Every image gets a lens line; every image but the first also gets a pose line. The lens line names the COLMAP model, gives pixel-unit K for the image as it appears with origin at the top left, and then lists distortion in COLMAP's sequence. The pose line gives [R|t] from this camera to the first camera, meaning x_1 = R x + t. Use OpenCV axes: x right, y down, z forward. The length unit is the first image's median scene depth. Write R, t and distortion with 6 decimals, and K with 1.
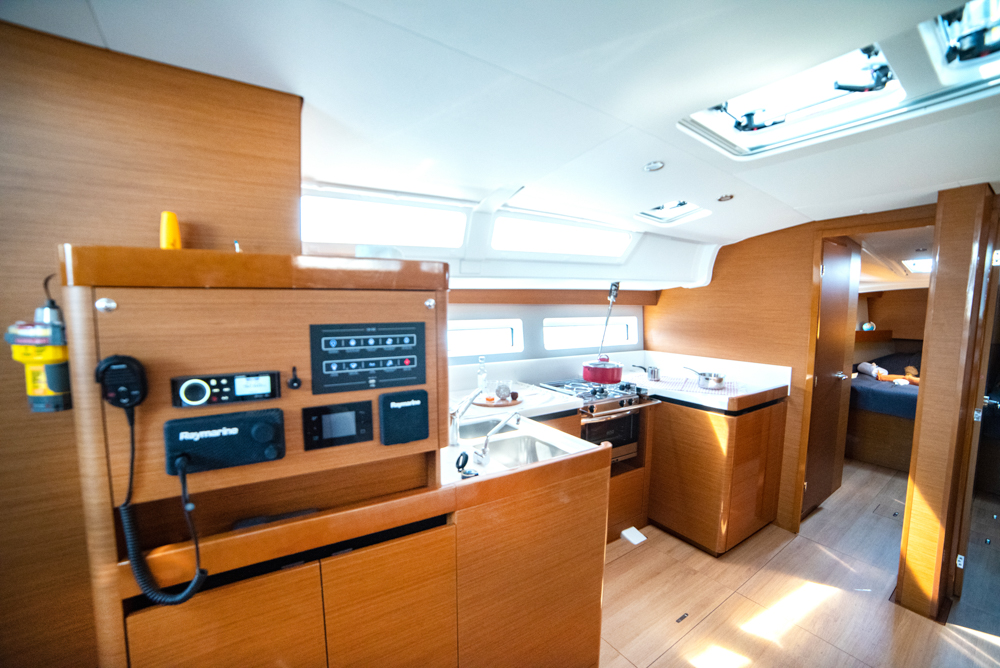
lens RADIAL K [[411.2, 0, 499.8], [0, 411.2, 339.2], [0, 0, 1]] dist [-0.117721, 0.046999]
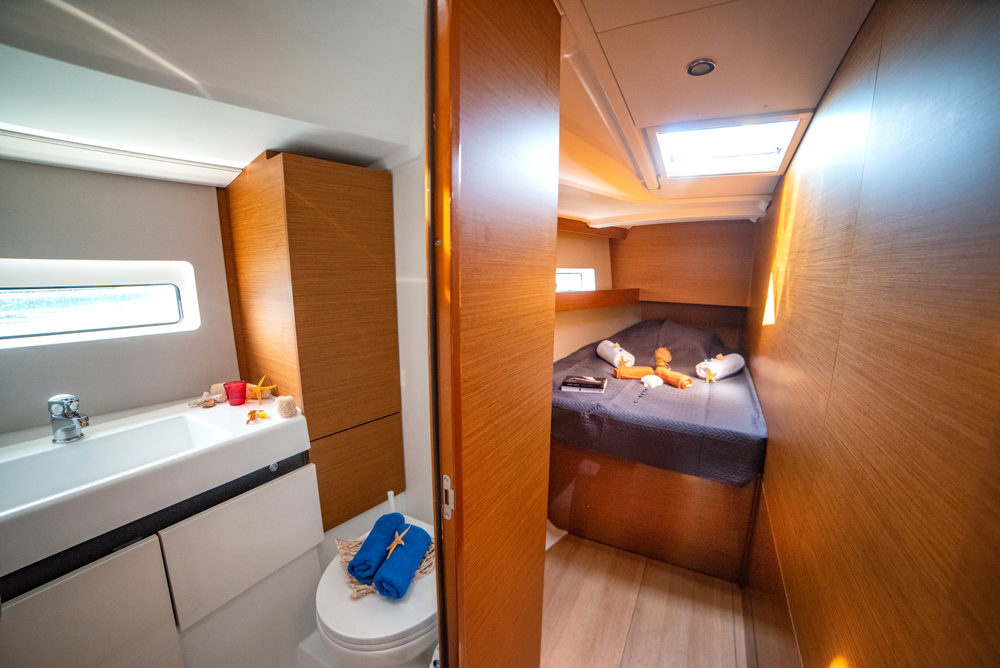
lens RADIAL K [[411.2, 0, 499.8], [0, 411.2, 339.2], [0, 0, 1]] dist [-0.117721, 0.046999]
pose [[0.887429, -0.077918, 0.454311, 0.884324], [0.035123, 0.994174, 0.101902, -0.029983], [-0.459604, -0.074474, 0.884996, 0.874215]]
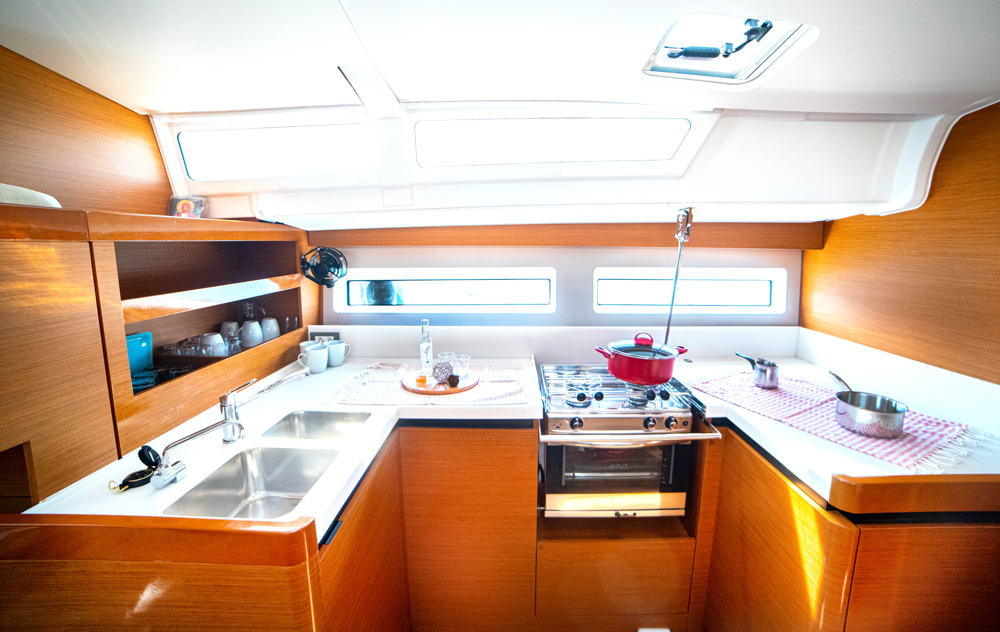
lens RADIAL K [[422.4, 0, 502.5], [0, 422.4, 297.0], [0, 0, 1]] dist [-0.090253, 0.023475]
pose [[0.842607, 0.065114, -0.534577, 0.419844], [-0.042292, 0.997599, 0.054851, -0.040047], [0.536865, -0.023609, 0.843338, 0.396606]]
